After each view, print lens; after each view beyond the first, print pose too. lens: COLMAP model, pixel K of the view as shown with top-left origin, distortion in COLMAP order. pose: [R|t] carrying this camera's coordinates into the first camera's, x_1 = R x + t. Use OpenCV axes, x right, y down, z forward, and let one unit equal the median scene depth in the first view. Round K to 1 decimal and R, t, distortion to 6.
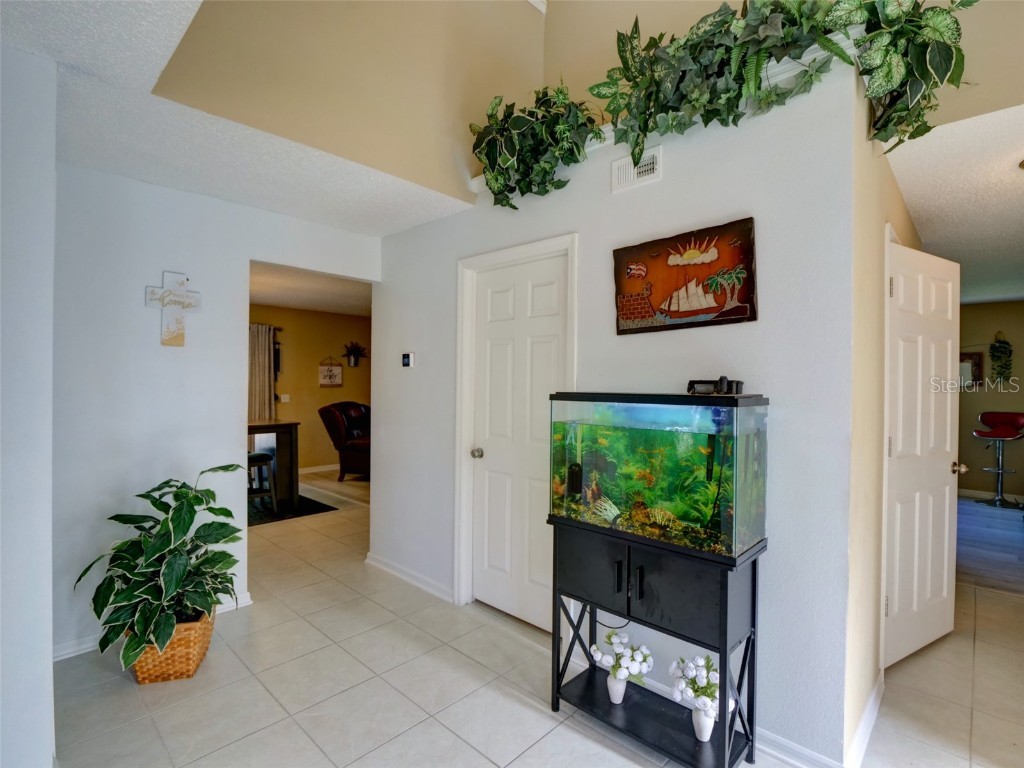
lens RADIAL K [[499.2, 0, 512.0], [0, 499.2, 384.0], [0, 0, 1]] dist [-0.012078, -0.000706]
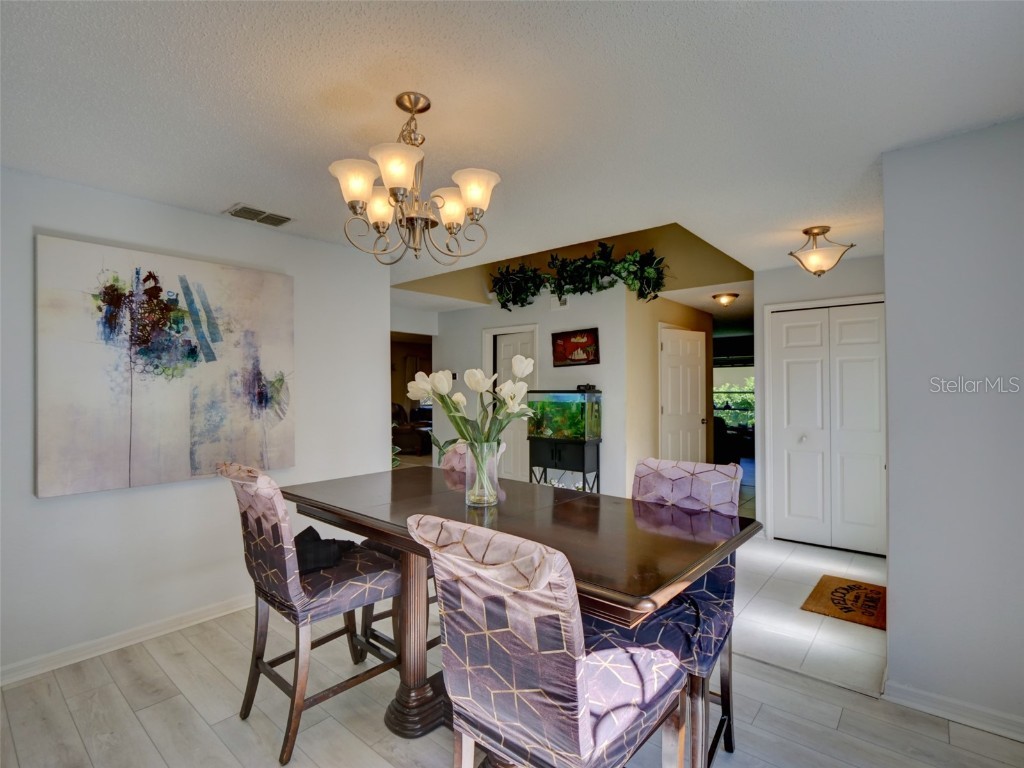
lens RADIAL K [[499.2, 0, 512.0], [0, 499.2, 384.0], [0, 0, 1]] dist [-0.012078, -0.000706]
pose [[0.998605, -0.013905, 0.050932, -0.139279], [0.014393, 0.999854, -0.009242, 0.006094], [-0.050796, 0.009962, 0.998659, -1.646291]]
